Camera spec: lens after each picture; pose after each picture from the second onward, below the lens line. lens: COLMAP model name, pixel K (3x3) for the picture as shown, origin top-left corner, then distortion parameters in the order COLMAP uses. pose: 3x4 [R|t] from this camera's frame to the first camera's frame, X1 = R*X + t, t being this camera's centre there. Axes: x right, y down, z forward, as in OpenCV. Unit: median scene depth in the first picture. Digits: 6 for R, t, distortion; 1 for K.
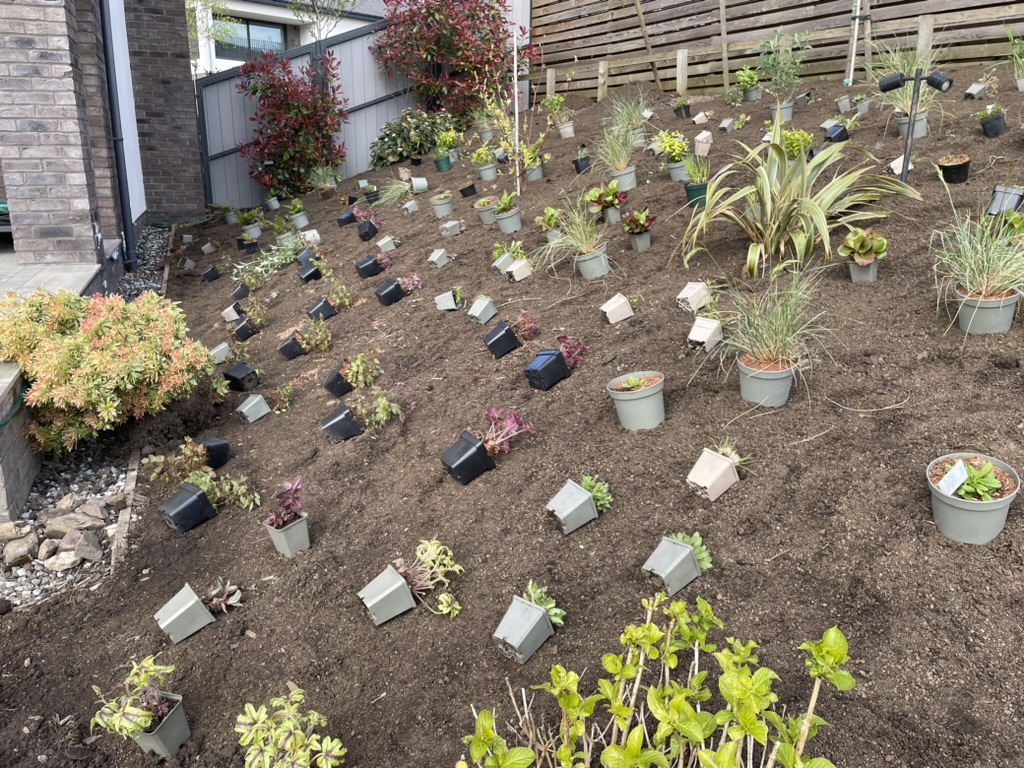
lens RADIAL K [[788.6, 0, 512.0], [0, 788.6, 384.0], [0, 0, 1]] dist [-0.005131, -0.006248]
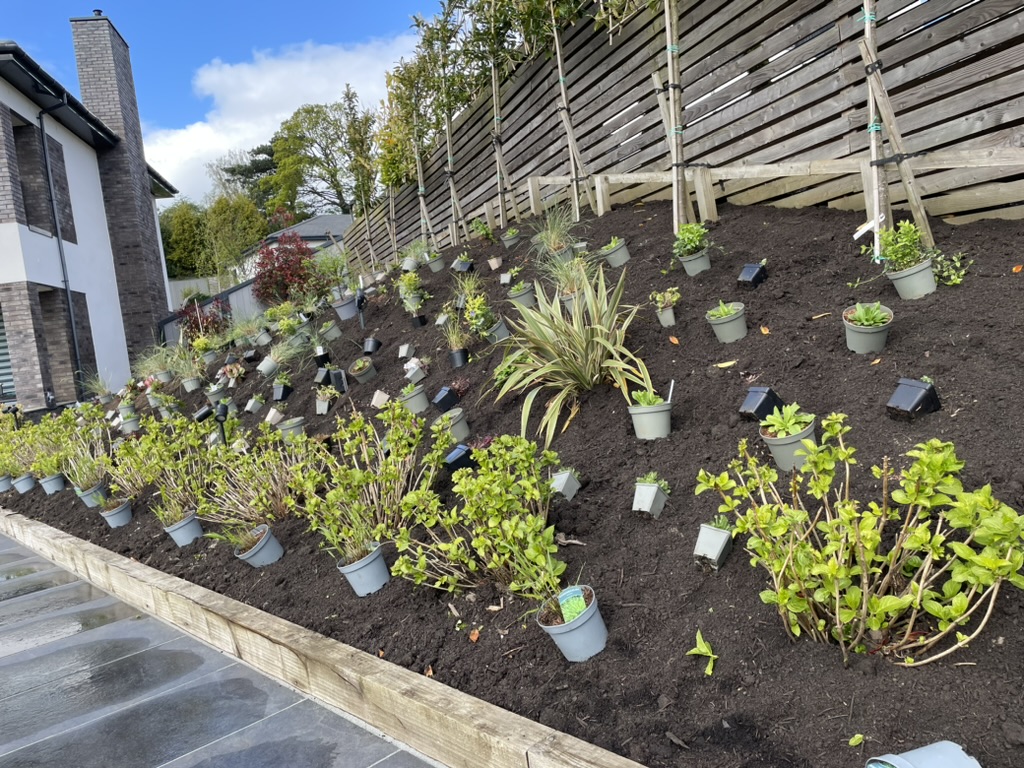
lens RADIAL K [[788.6, 0, 512.0], [0, 788.6, 384.0], [0, 0, 1]] dist [-0.005131, -0.006248]
pose [[0.971401, -0.121511, -0.203998, 1.619313], [0.078101, 0.974843, -0.208760, 0.469018], [0.224232, 0.186858, 0.956454, -1.257032]]
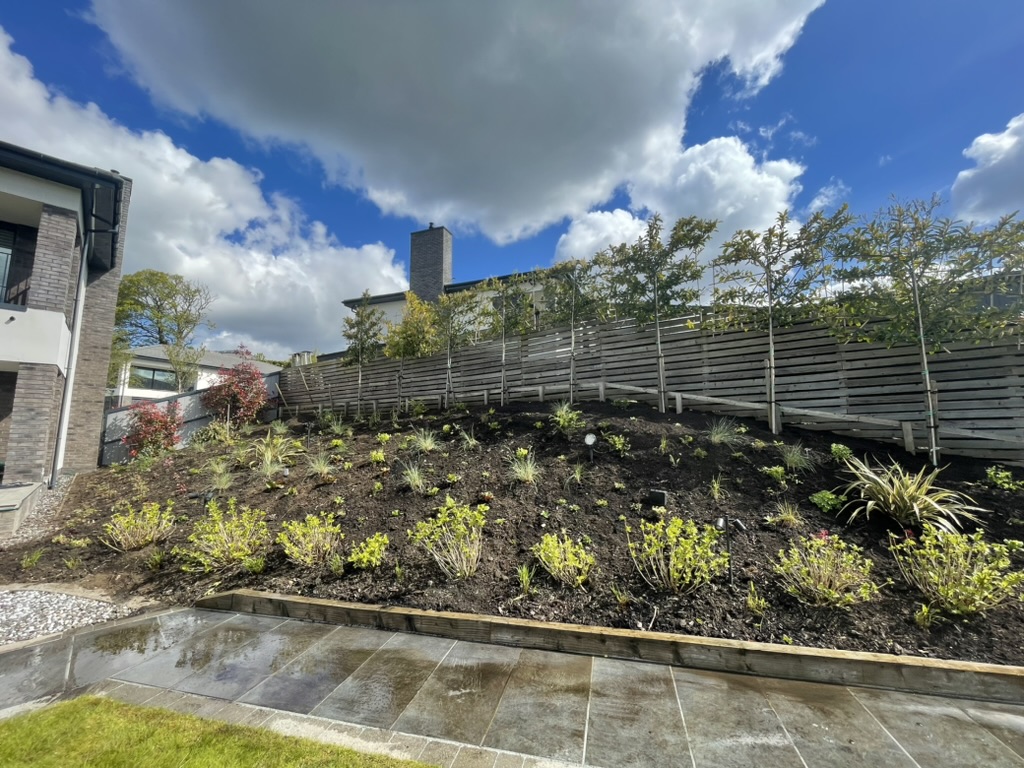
lens RADIAL K [[412.1, 0, 512.0], [0, 412.1, 384.0], [0, 0, 1]] dist [-0.000547, -0.000092]
pose [[0.916023, 0.017294, 0.400754, 0.432348], [0.138027, 0.924471, -0.355390, 0.287938], [-0.376631, 0.380860, 0.844449, -1.047978]]
